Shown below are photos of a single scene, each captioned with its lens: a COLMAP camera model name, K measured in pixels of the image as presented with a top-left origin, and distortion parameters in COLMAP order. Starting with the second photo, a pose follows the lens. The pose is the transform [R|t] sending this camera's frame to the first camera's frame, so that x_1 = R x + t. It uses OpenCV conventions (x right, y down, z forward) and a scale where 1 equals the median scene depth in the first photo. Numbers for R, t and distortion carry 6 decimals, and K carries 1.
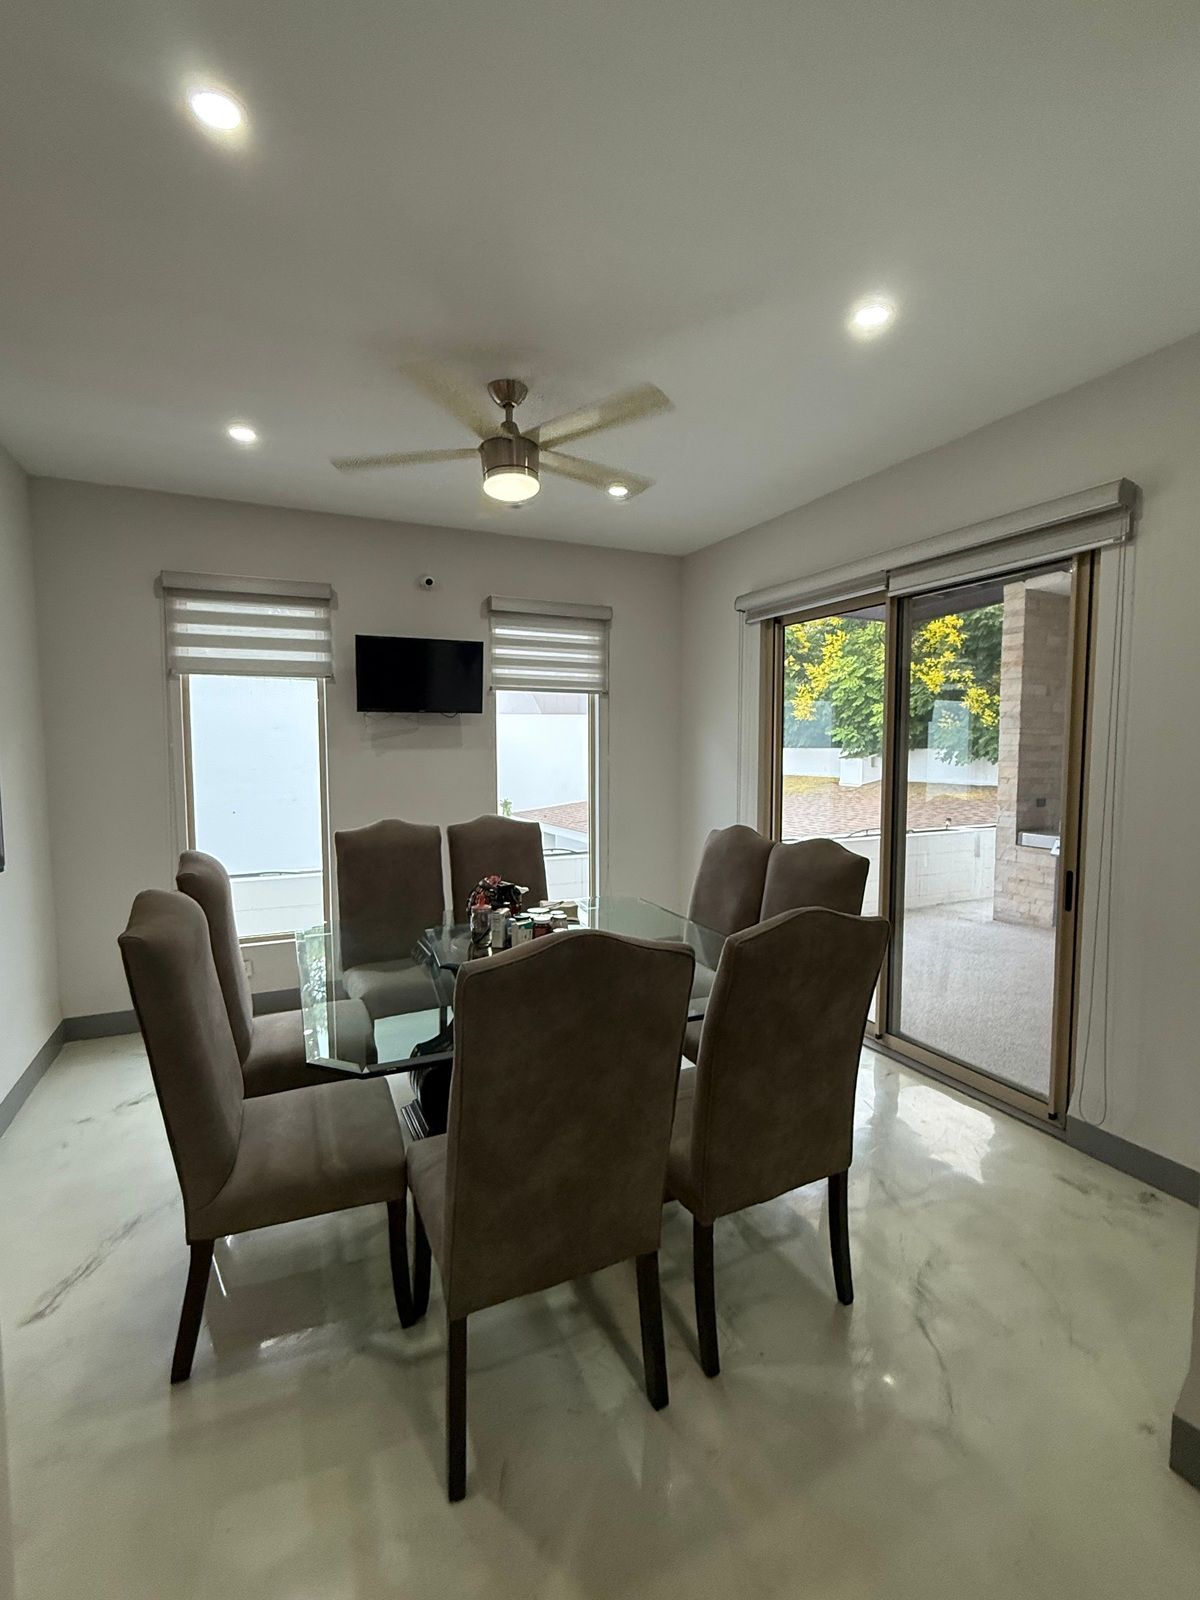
lens RADIAL K [[750.5, 0, 599.1], [0, 750.5, 801.5], [0, 0, 1]] dist [0.000101, 0.000002]
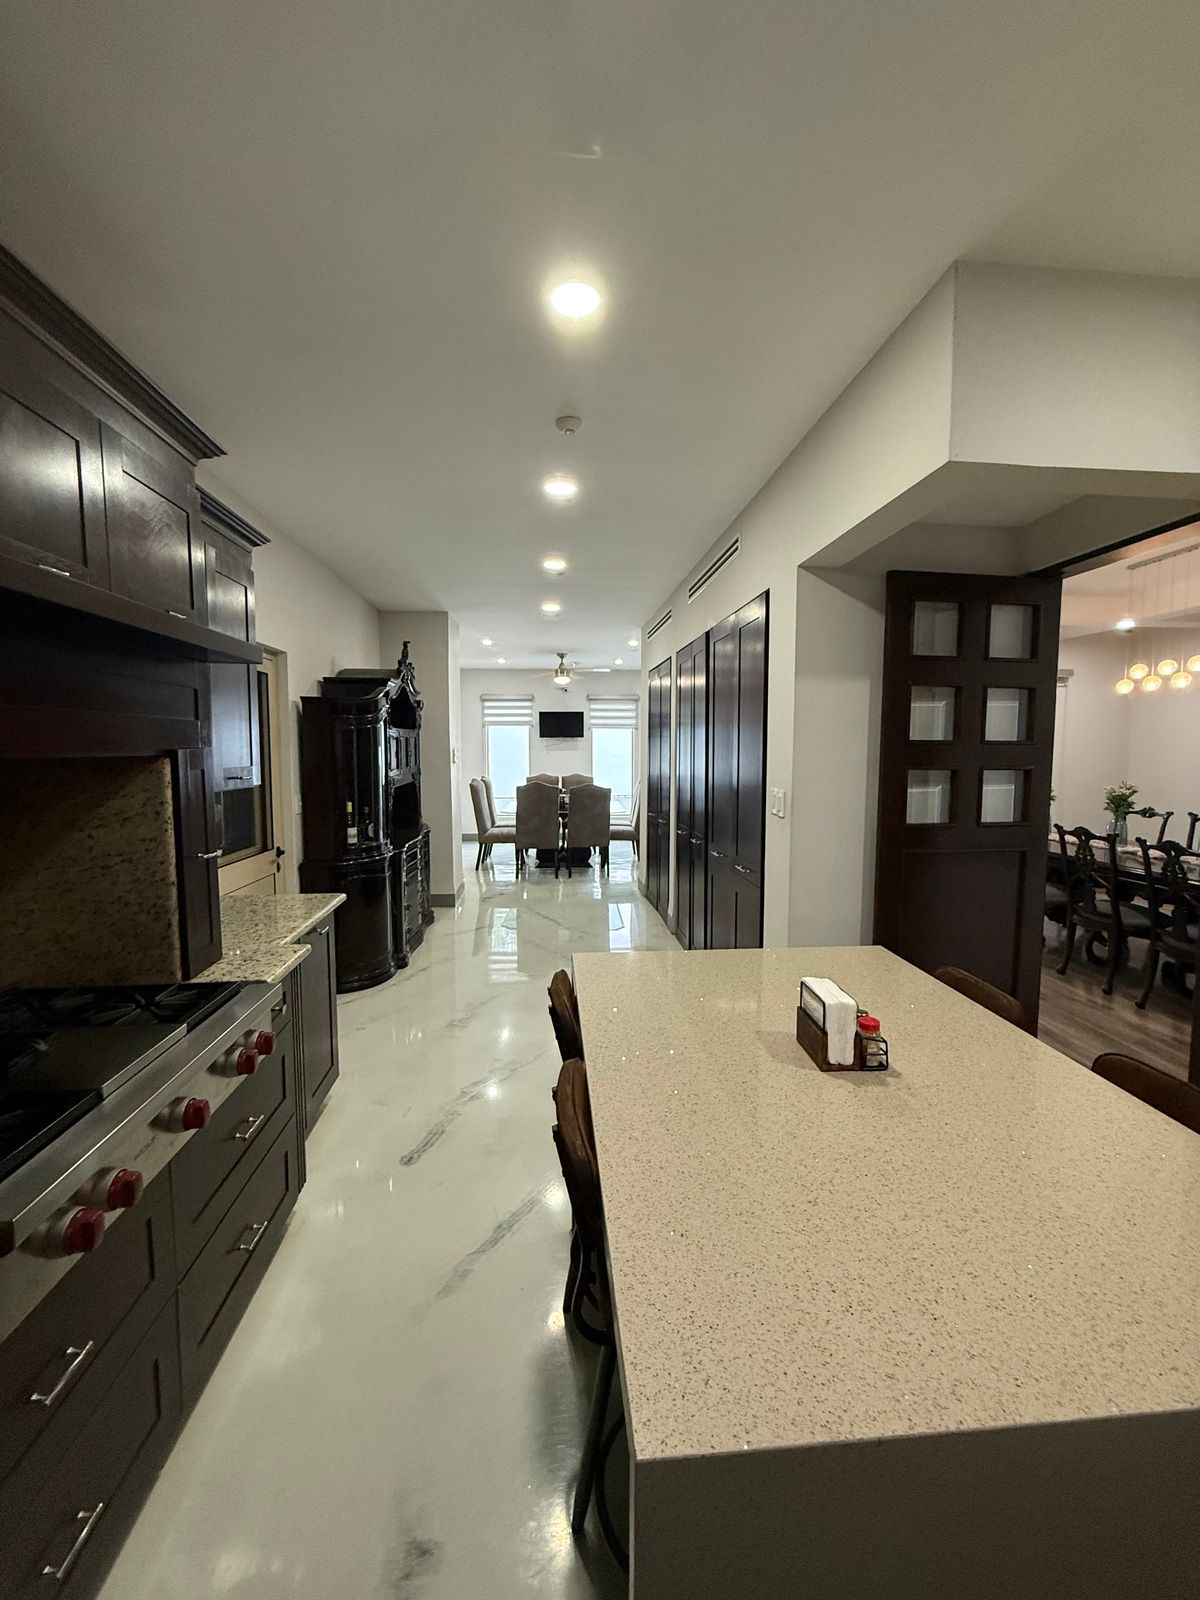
lens RADIAL K [[646.2, 0, 601.8], [0, 646.2, 799.8], [0, 0, 1]] dist [0.000417, 0.000012]
pose [[0.937565, 0.028868, -0.346610, 0.781717], [-0.027256, 0.999583, 0.009526, 0.090411], [0.346740, 0.000516, 0.937961, -1.268663]]
